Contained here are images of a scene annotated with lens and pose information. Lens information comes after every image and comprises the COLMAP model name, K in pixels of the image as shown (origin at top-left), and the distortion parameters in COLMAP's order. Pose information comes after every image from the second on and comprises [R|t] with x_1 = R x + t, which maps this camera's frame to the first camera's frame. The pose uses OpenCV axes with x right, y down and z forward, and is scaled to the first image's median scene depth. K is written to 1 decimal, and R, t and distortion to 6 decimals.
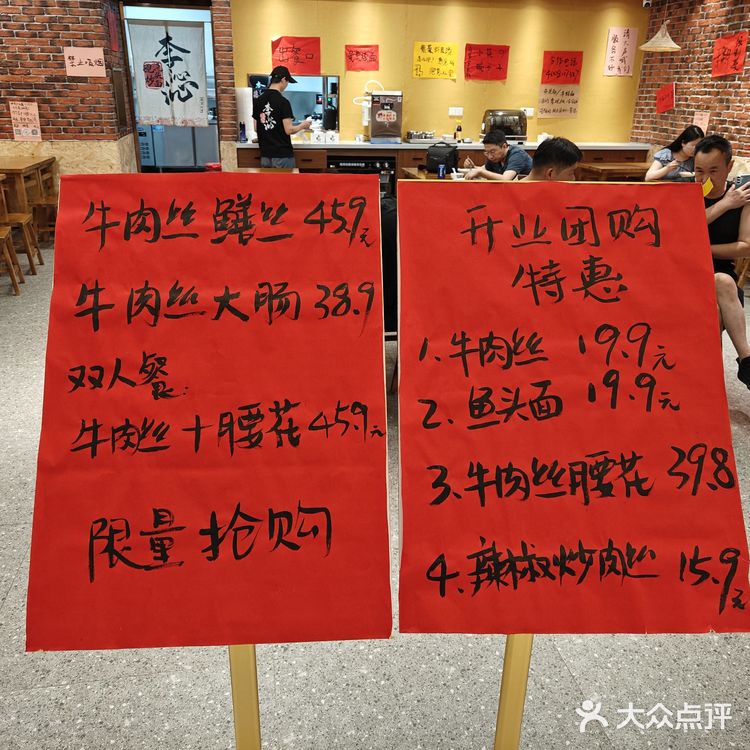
lens RADIAL K [[702.6, 0, 375.0], [0, 702.6, 375.0], [0, 0, 1]] dist [-0.001533, 0.018380]
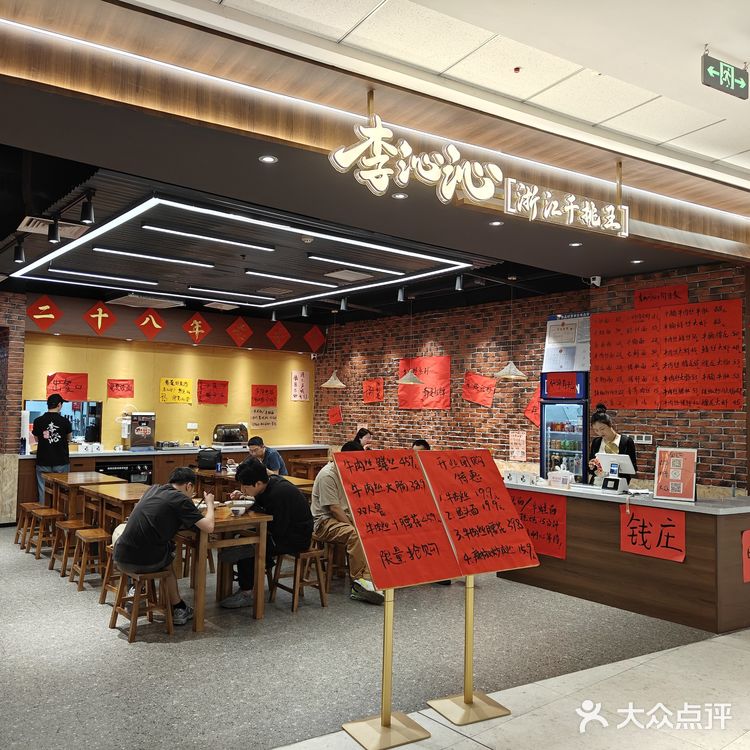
lens RADIAL K [[702.6, 0, 375.0], [0, 702.6, 375.0], [0, 0, 1]] dist [-0.001533, 0.018380]
pose [[0.863370, 0.018096, 0.504246, -0.261513], [0.191407, 0.912914, -0.360489, 0.079261], [-0.466857, 0.407751, 0.784719, -0.236127]]
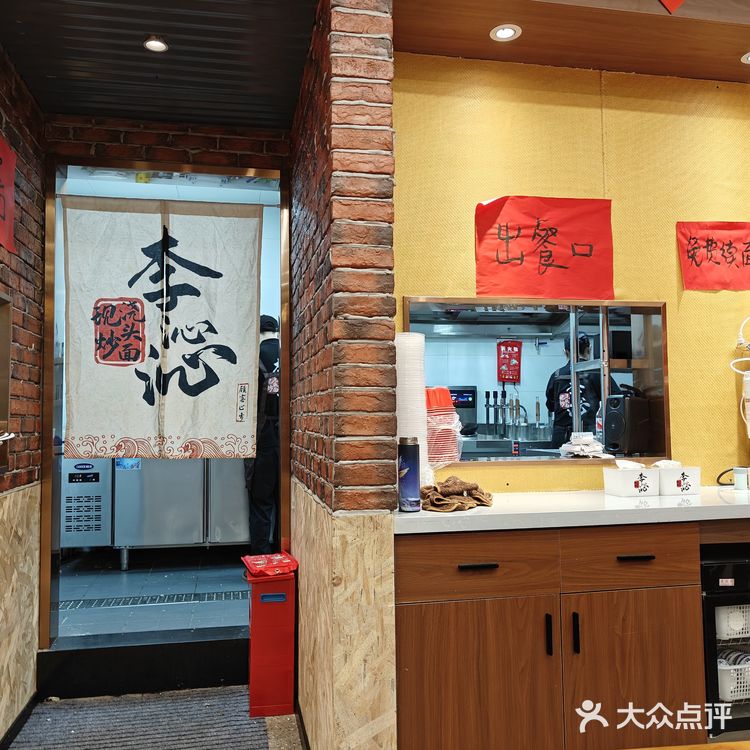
lens RADIAL K [[702.6, 0, 375.0], [0, 702.6, 375.0], [0, 0, 1]] dist [-0.001533, 0.018380]
pose [[0.999360, -0.028991, 0.020950, -0.195344], [0.035198, 0.901270, -0.431826, -0.249674], [-0.006363, 0.432287, 0.901714, 0.701258]]
